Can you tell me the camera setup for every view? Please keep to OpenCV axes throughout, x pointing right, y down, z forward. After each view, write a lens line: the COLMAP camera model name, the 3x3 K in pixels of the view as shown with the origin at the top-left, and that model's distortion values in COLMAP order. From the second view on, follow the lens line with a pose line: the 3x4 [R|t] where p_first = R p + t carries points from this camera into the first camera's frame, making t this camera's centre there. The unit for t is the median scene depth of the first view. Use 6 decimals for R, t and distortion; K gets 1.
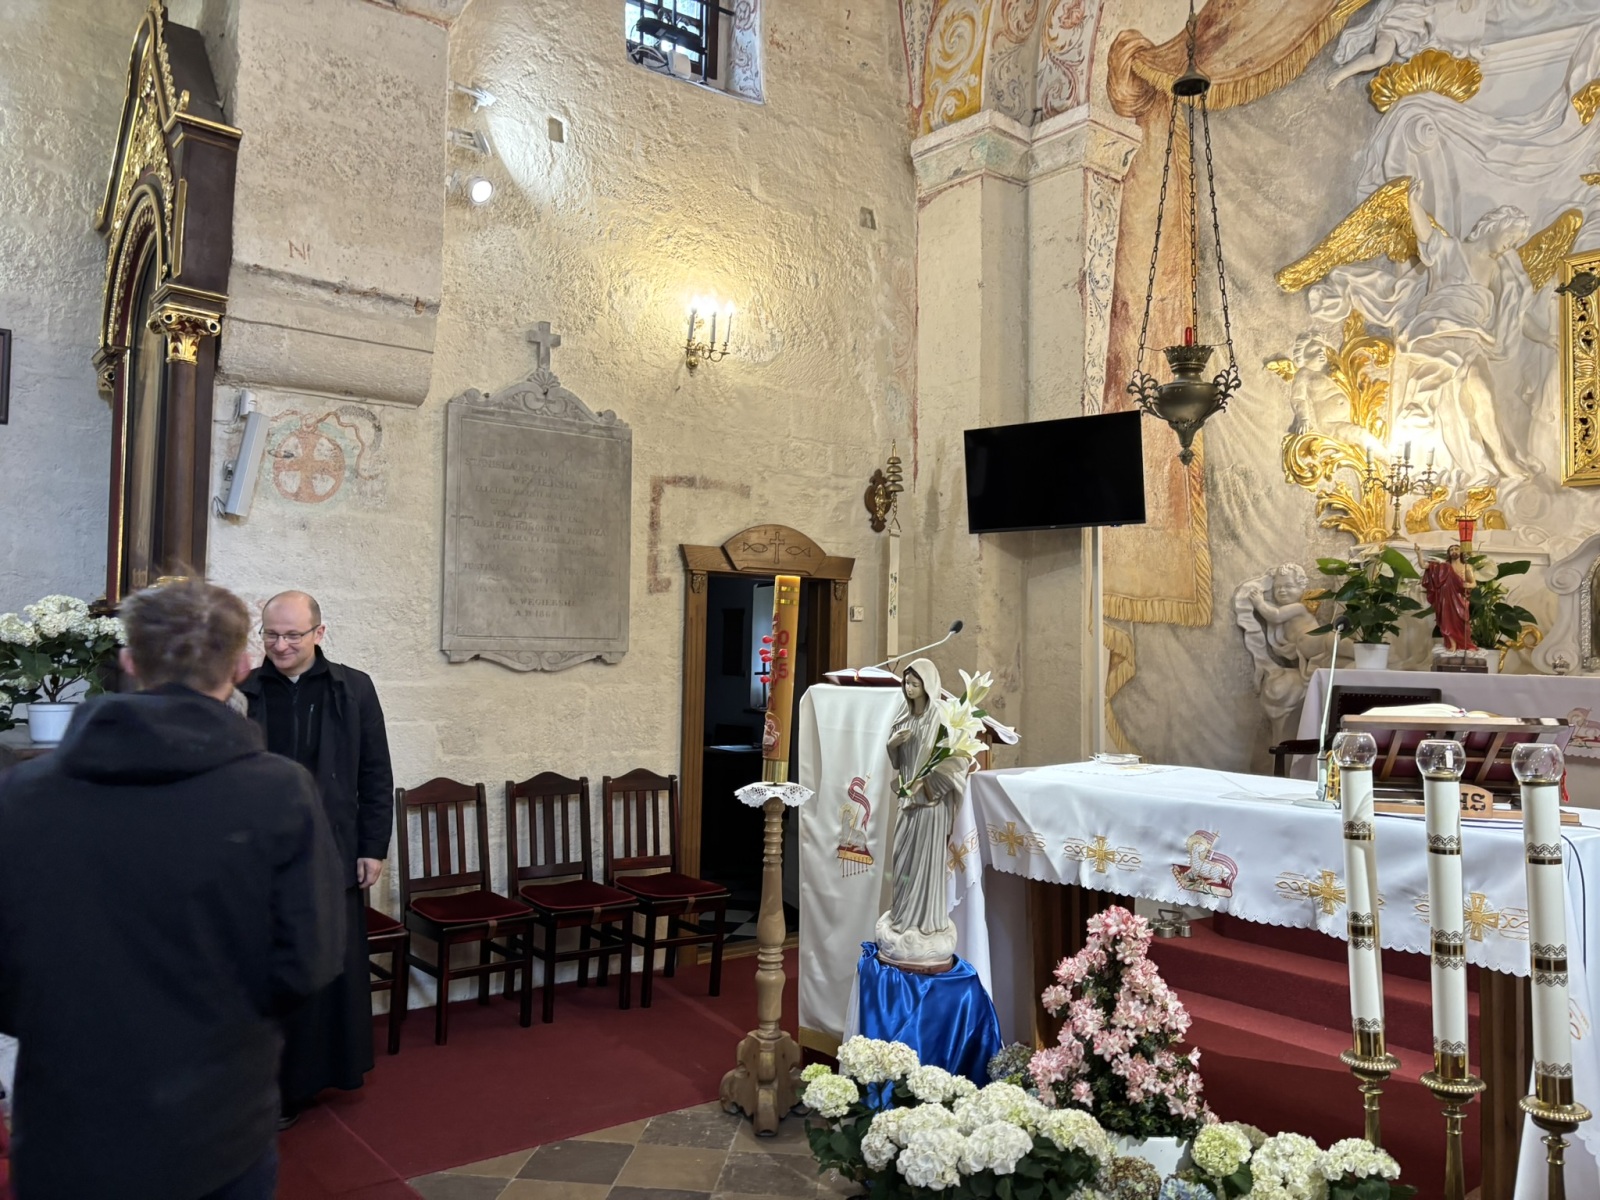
lens RADIAL K [[1207.2, 0, 802.1], [0, 1207.2, 591.1], [0, 0, 1]] dist [0.048044, -0.052610]
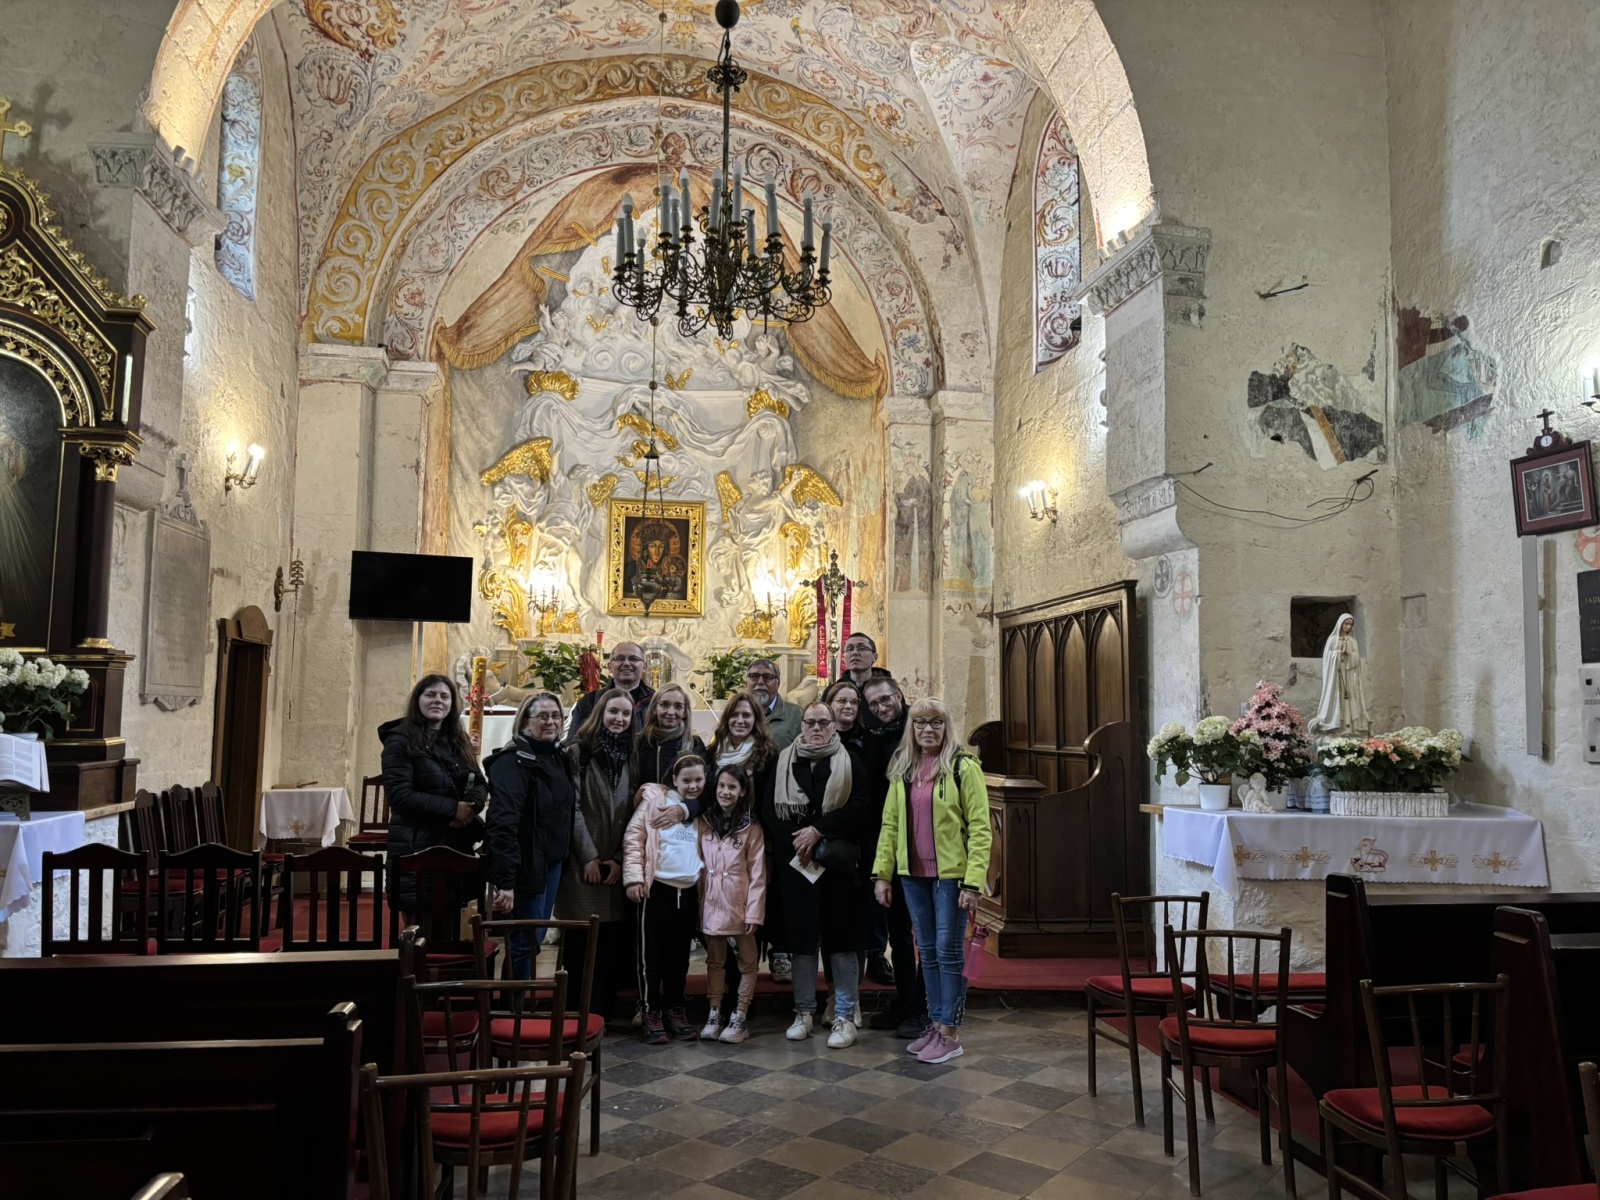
lens RADIAL K [[1207.3, 0, 800.0], [0, 1207.3, 600.0], [0, 0, 1]] dist [0.045188, -0.048404]
pose [[0.501473, 0.075072, 0.861910, -0.854898], [-0.047781, 0.997111, -0.059048, -0.008231], [-0.863853, -0.011572, 0.503611, -0.238538]]
